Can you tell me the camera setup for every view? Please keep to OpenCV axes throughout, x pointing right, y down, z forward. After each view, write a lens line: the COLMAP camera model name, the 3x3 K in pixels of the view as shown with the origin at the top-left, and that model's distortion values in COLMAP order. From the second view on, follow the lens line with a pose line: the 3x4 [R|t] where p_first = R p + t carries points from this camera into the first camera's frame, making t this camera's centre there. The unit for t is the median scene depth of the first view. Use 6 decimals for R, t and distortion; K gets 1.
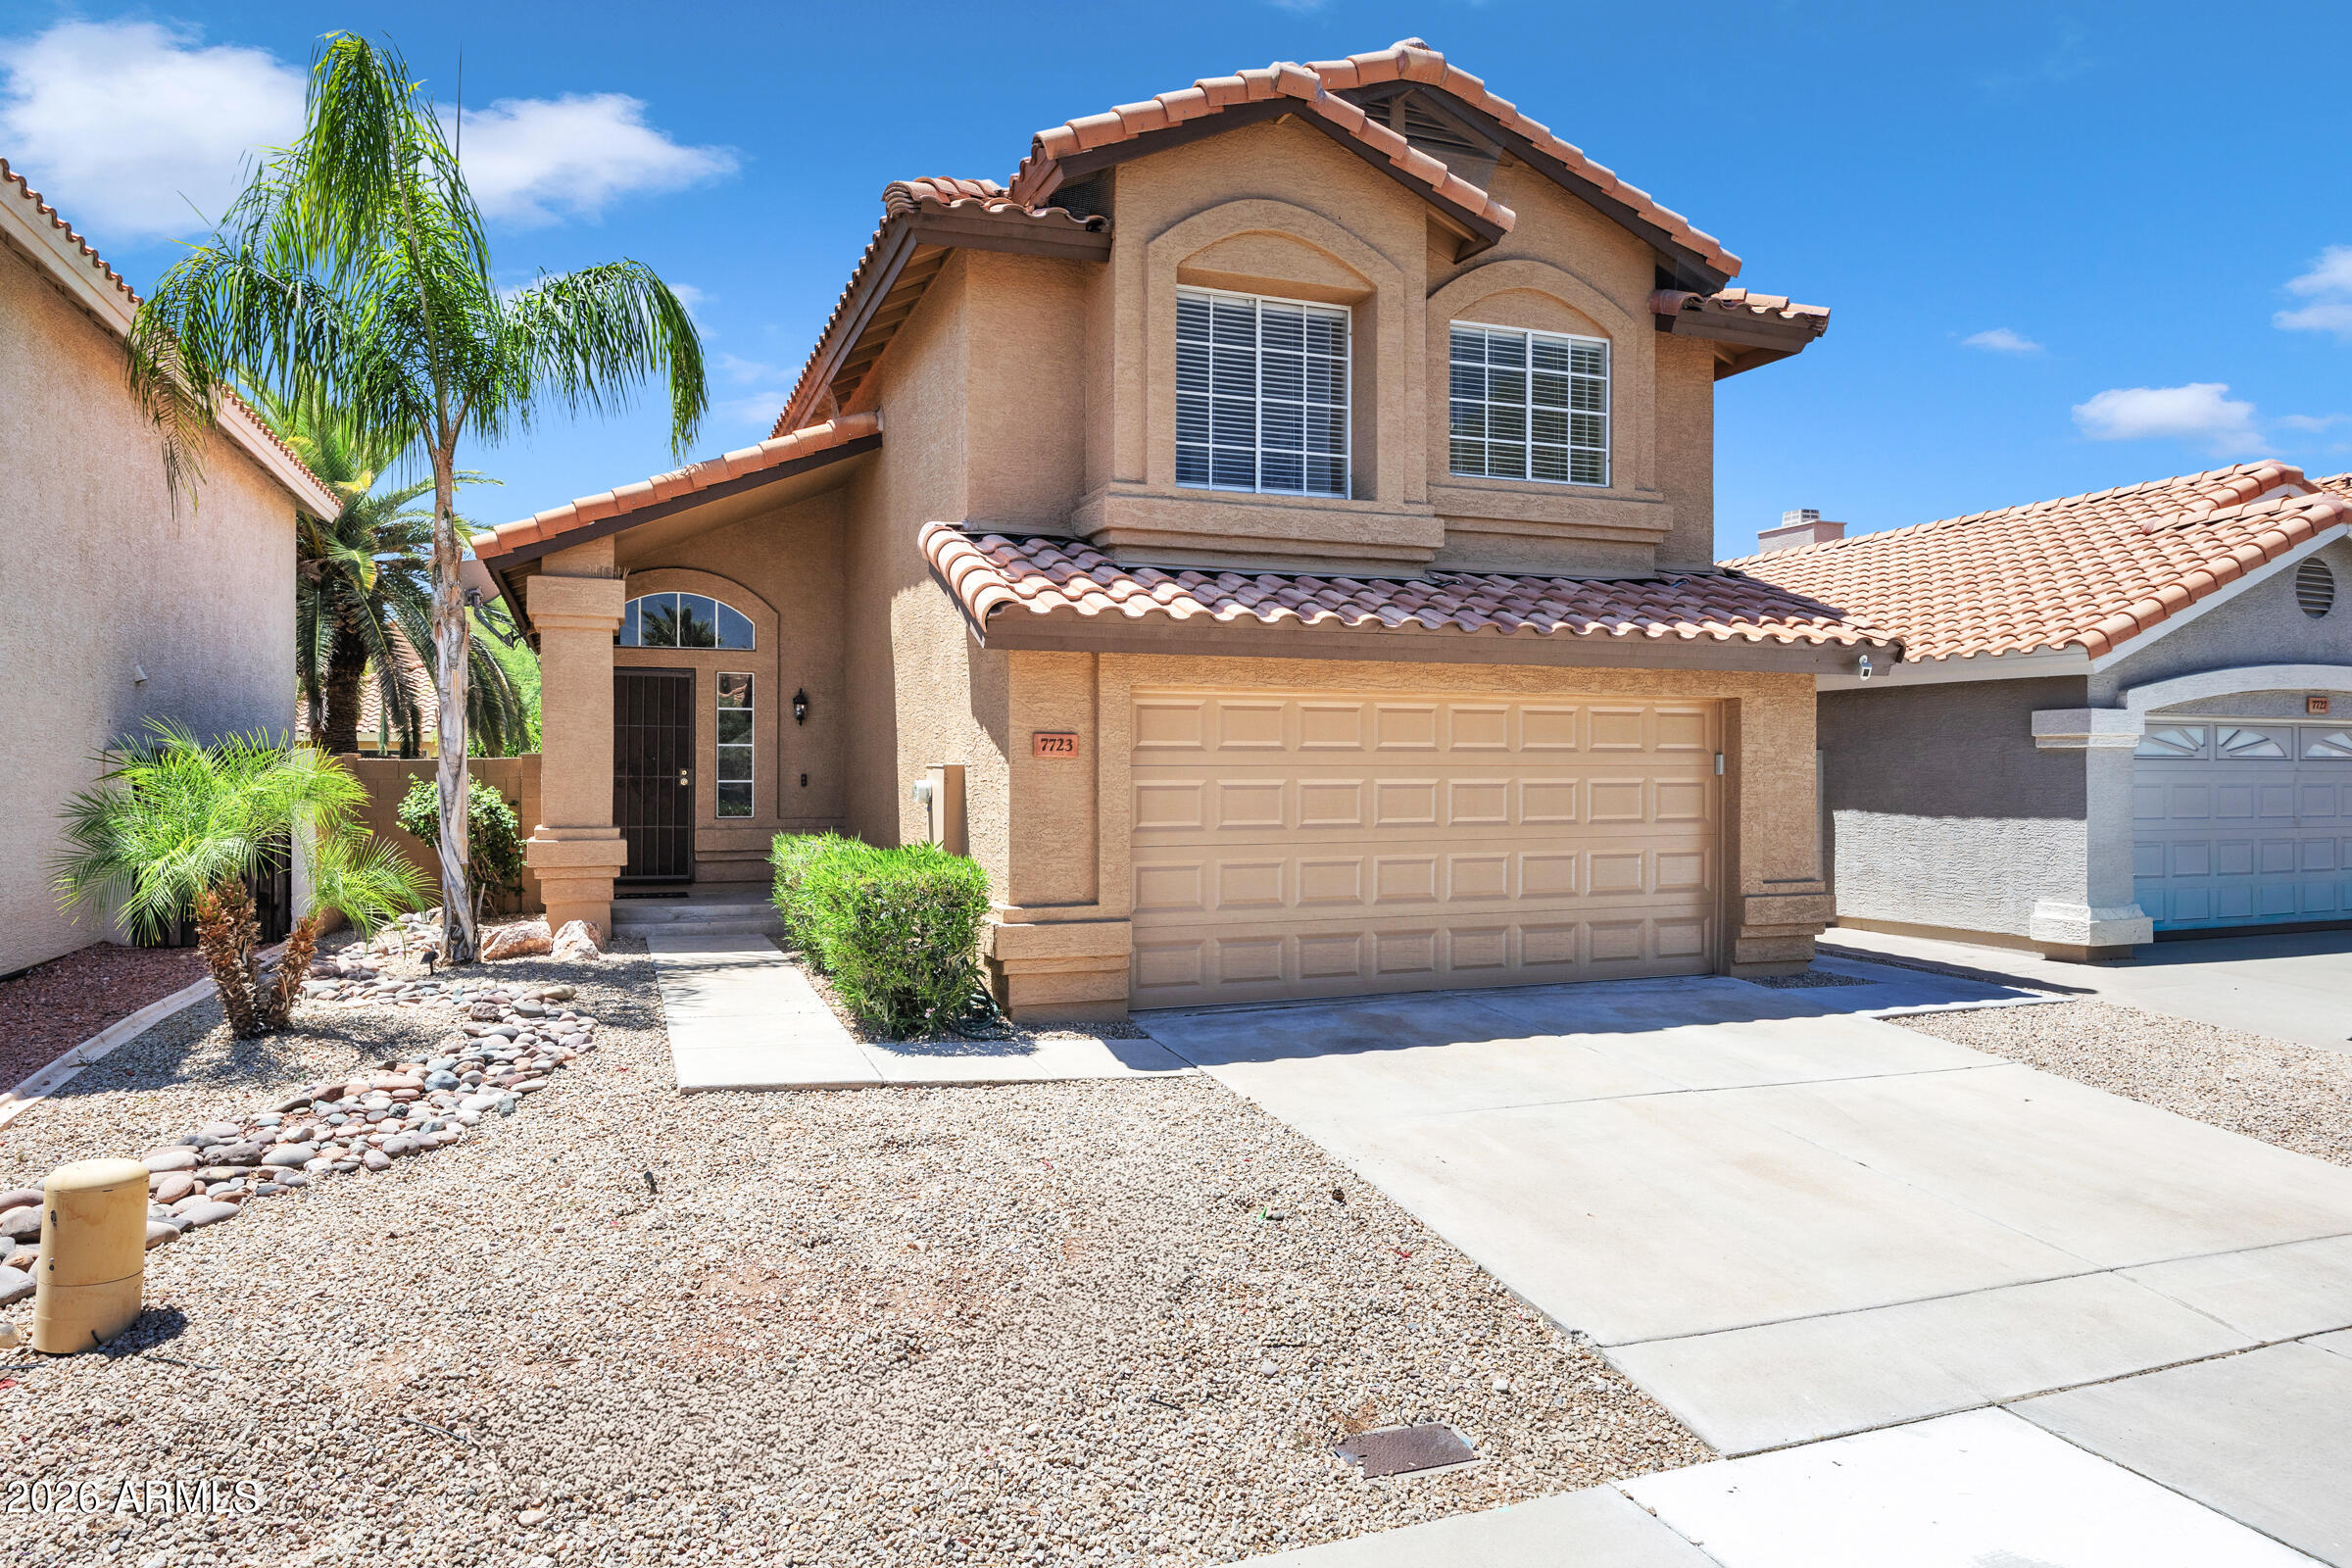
lens RADIAL K [[1531.7, 0, 1179.1], [0, 1531.7, 769.4], [0, 0, 1]] dist [-0.002562, 0.000203]
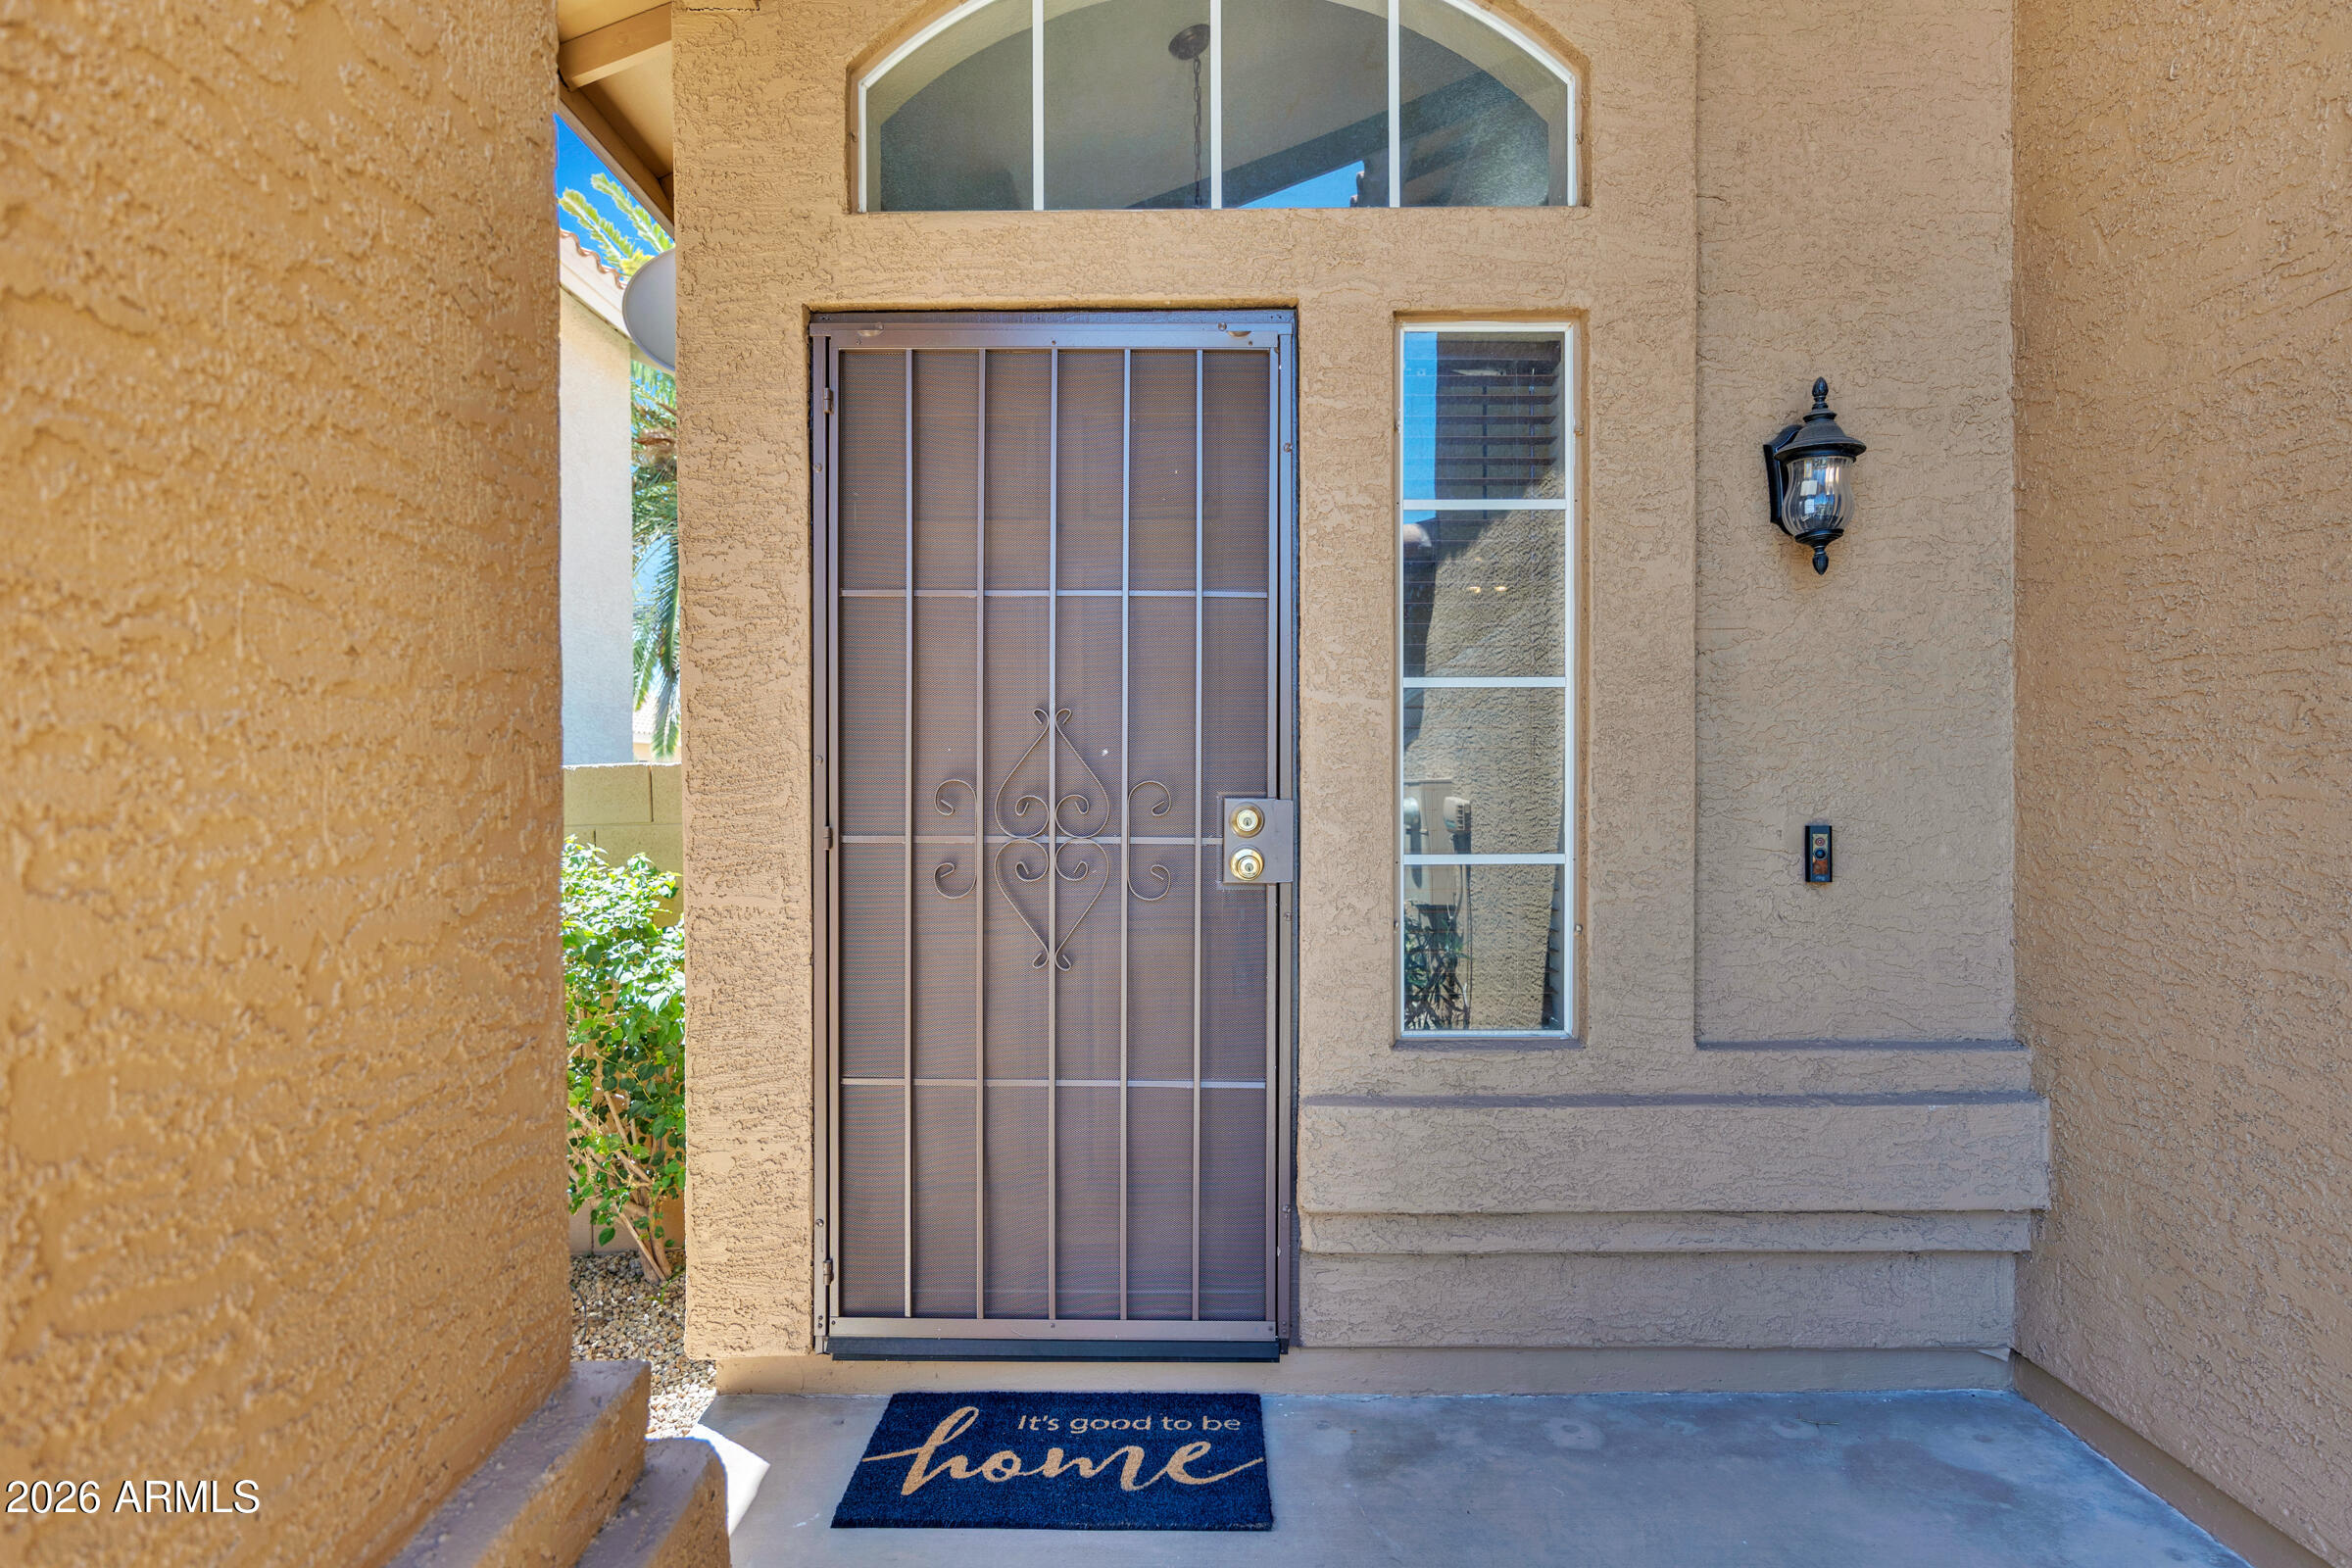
lens RADIAL K [[1292.3, 0, 1184.6], [0, 1292.3, 786.1], [0, 0, 1]] dist [0.001559, 0.001272]
pose [[0.929980, -0.002768, -0.367600, -0.241357], [0.006203, 0.999947, 0.008163, -0.003479], [0.367558, -0.009871, 0.929948, 0.755003]]
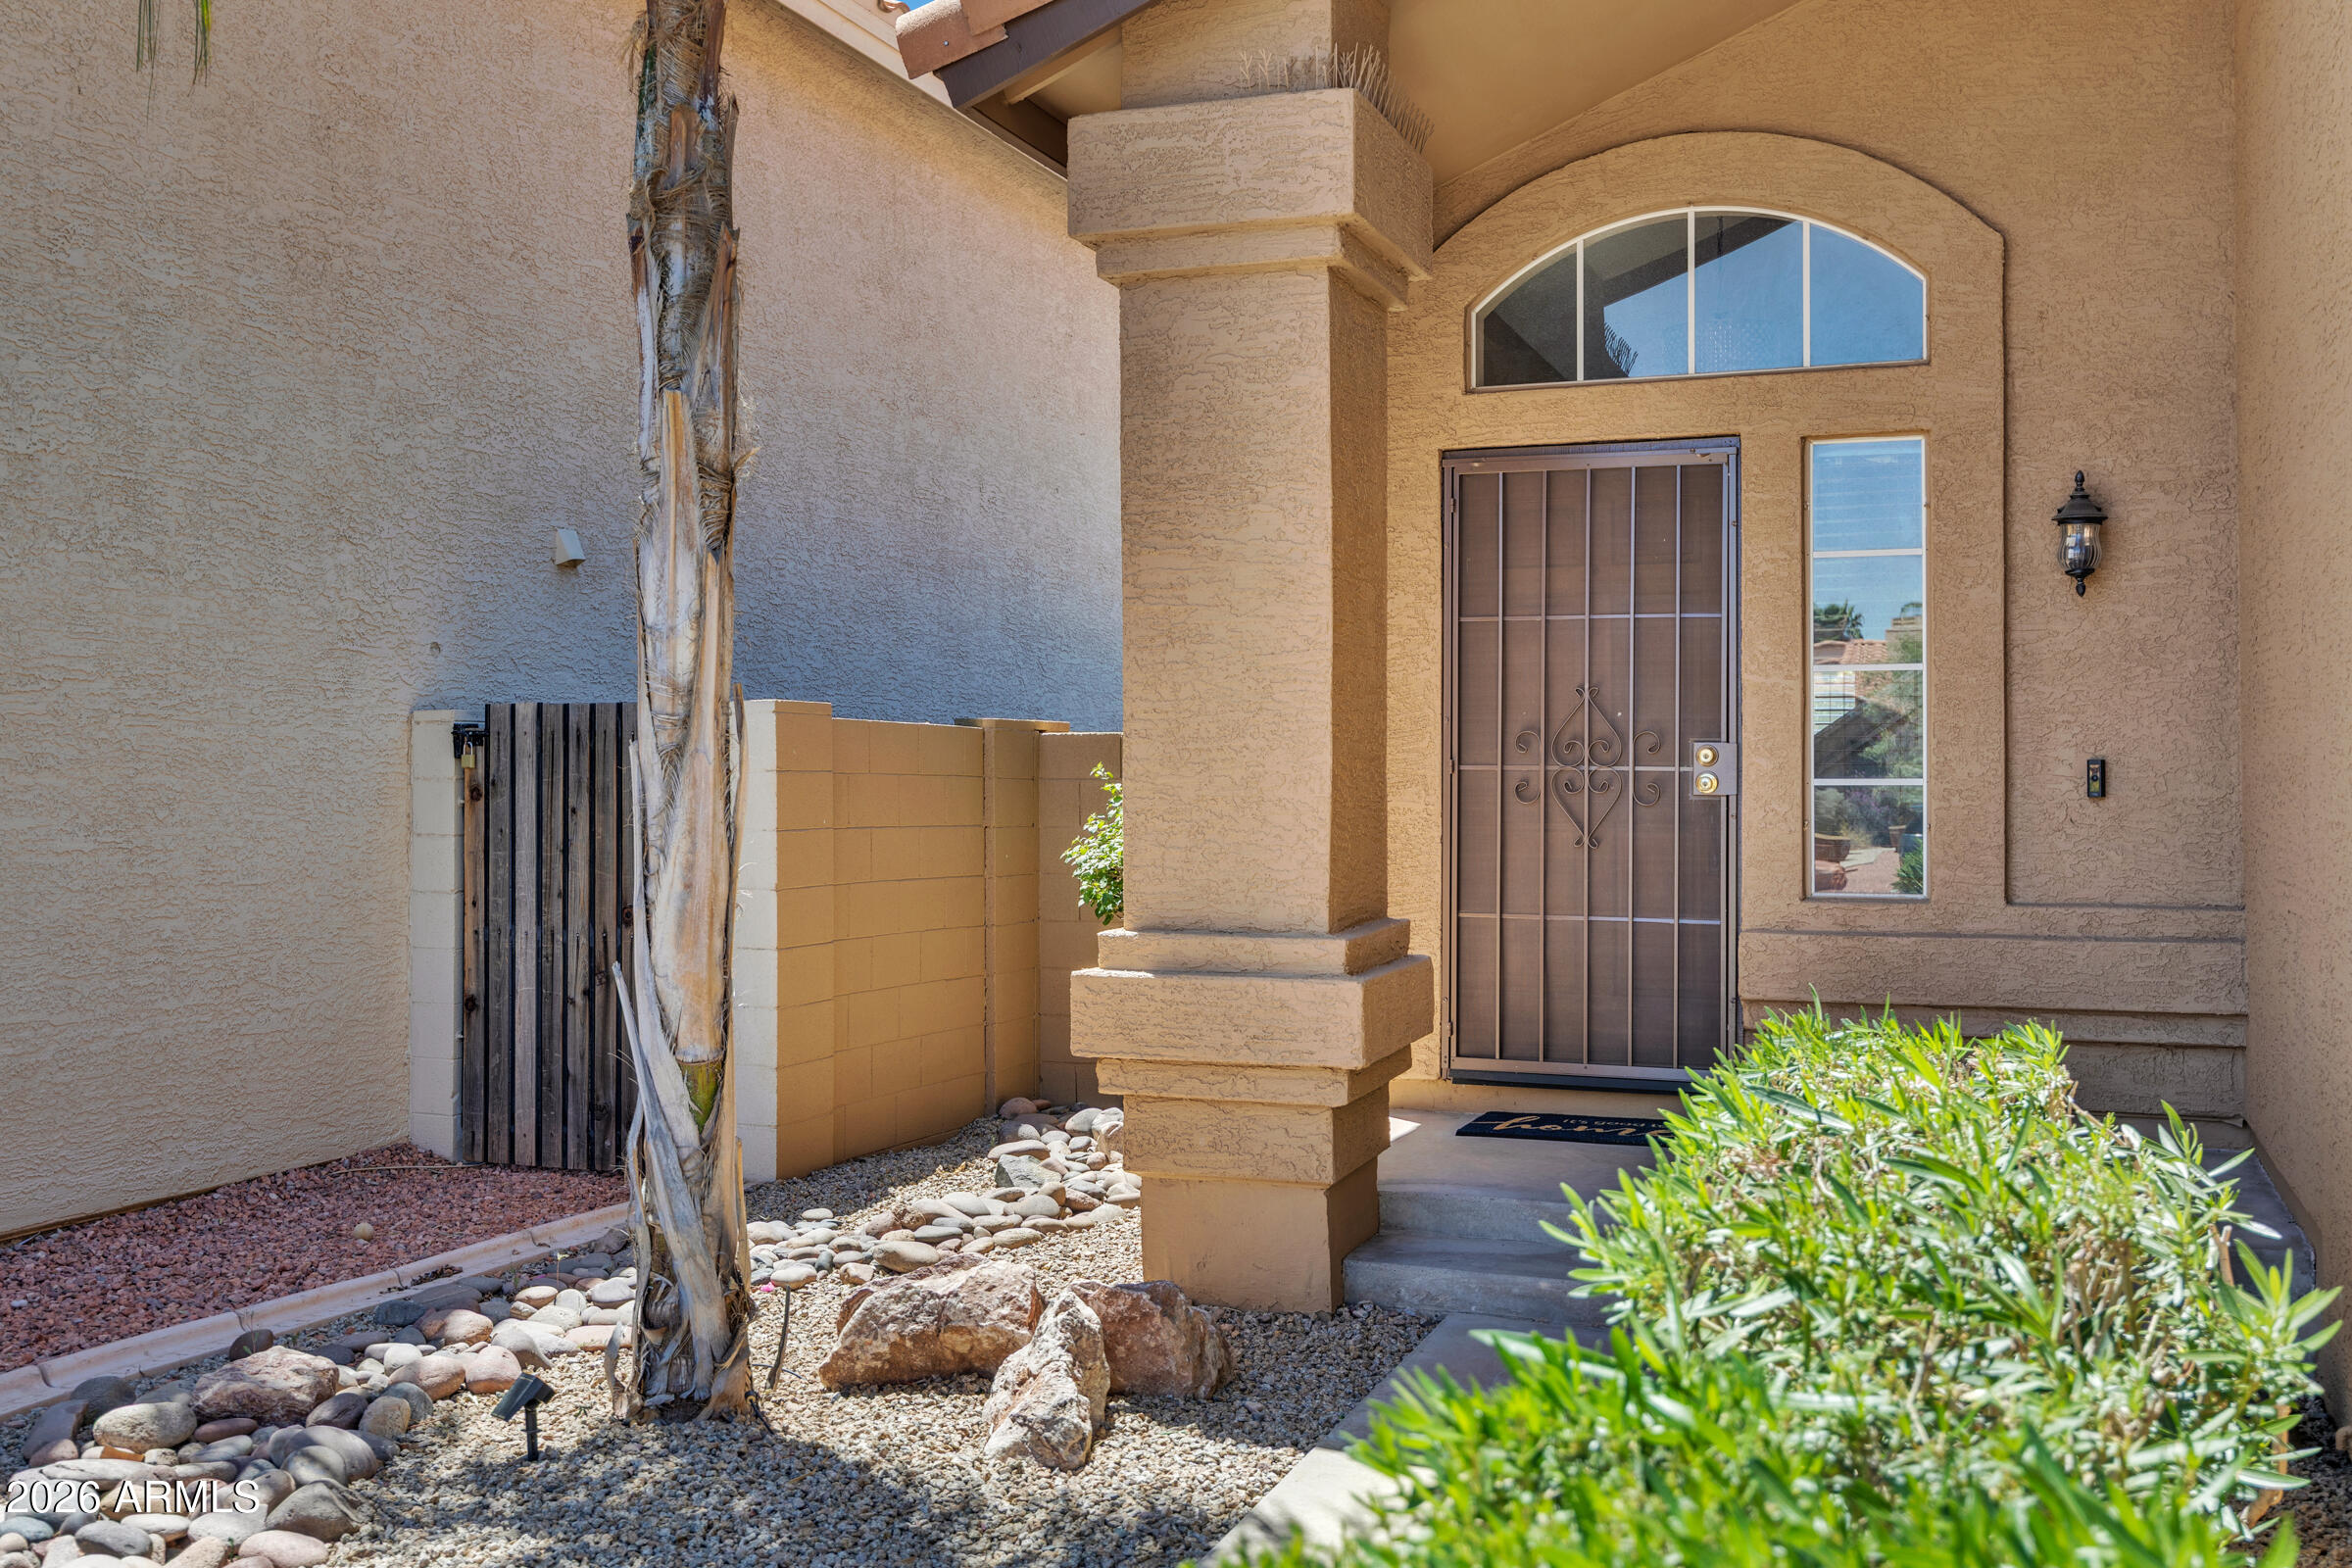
lens RADIAL K [[2268.5, 0, 1177.1], [0, 2268.5, 779.6], [0, 0, 1]] dist [-0.009280, 0.000000]
pose [[0.750553, -0.001663, -0.660809, -0.080181], [0.003324, 0.999994, 0.001259, 0.005574], [0.660802, -0.003142, 0.750553, 0.507575]]
